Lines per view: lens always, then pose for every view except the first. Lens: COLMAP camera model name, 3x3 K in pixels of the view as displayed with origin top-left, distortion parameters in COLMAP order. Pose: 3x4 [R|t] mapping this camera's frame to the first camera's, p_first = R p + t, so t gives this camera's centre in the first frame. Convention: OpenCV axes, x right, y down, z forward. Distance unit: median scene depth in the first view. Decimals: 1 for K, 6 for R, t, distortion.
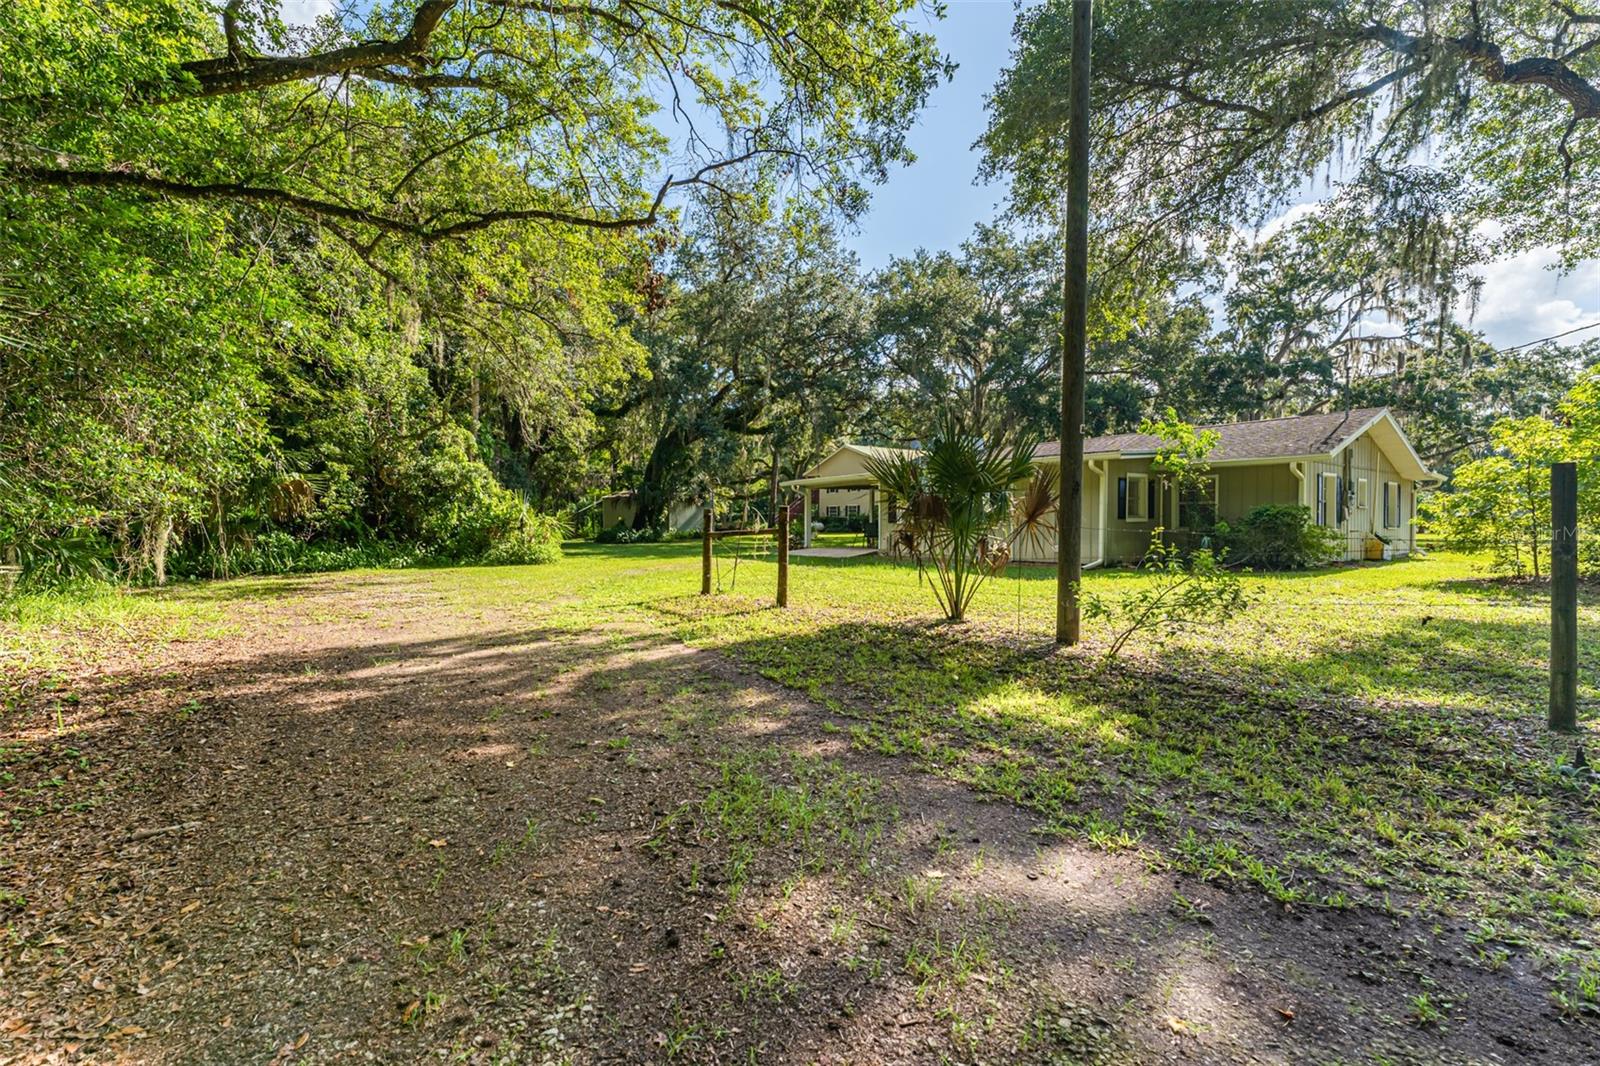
lens RADIAL K [[639.8, 0, 796.7], [0, 639.8, 541.1], [0, 0, 1]] dist [0.002568, 0.000059]
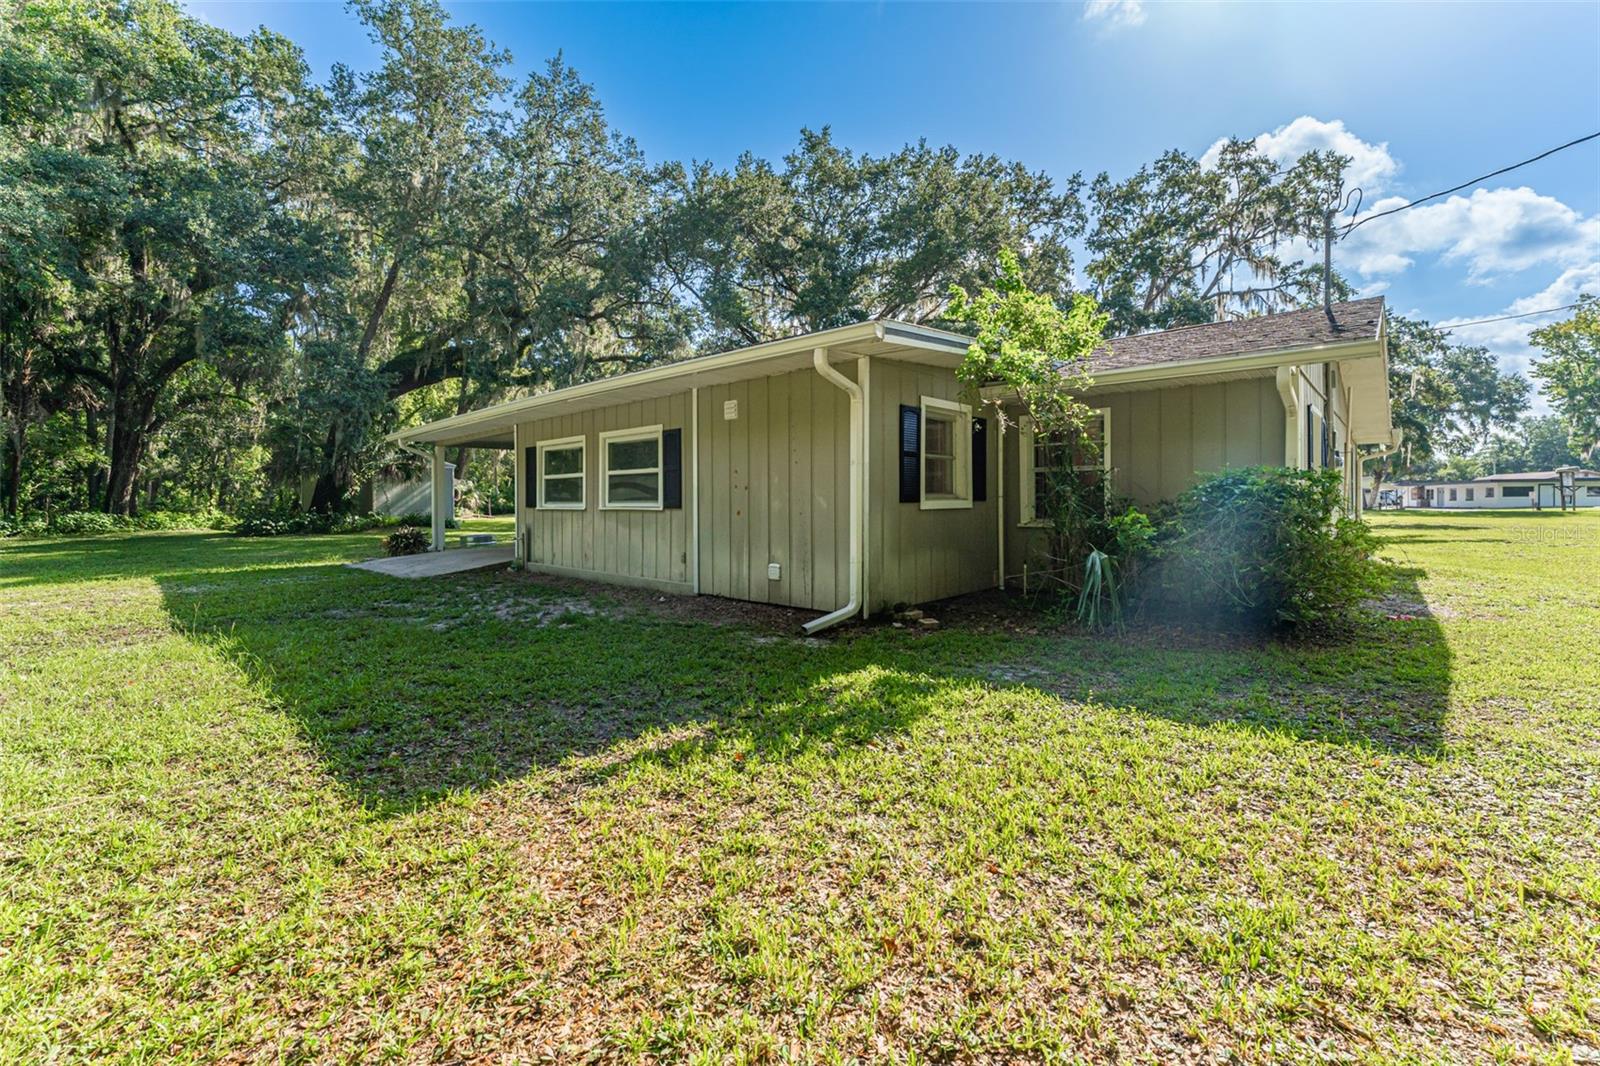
lens RADIAL K [[639.8, 0, 799.1], [0, 639.8, 521.1], [0, 0, 1]] dist [0.002568, 0.000059]
pose [[0.984221, -0.006195, 0.176834, 0.152470], [0.006733, 0.999974, -0.002444, -0.009192], [-0.176815, 0.003597, 0.984238, 0.252021]]
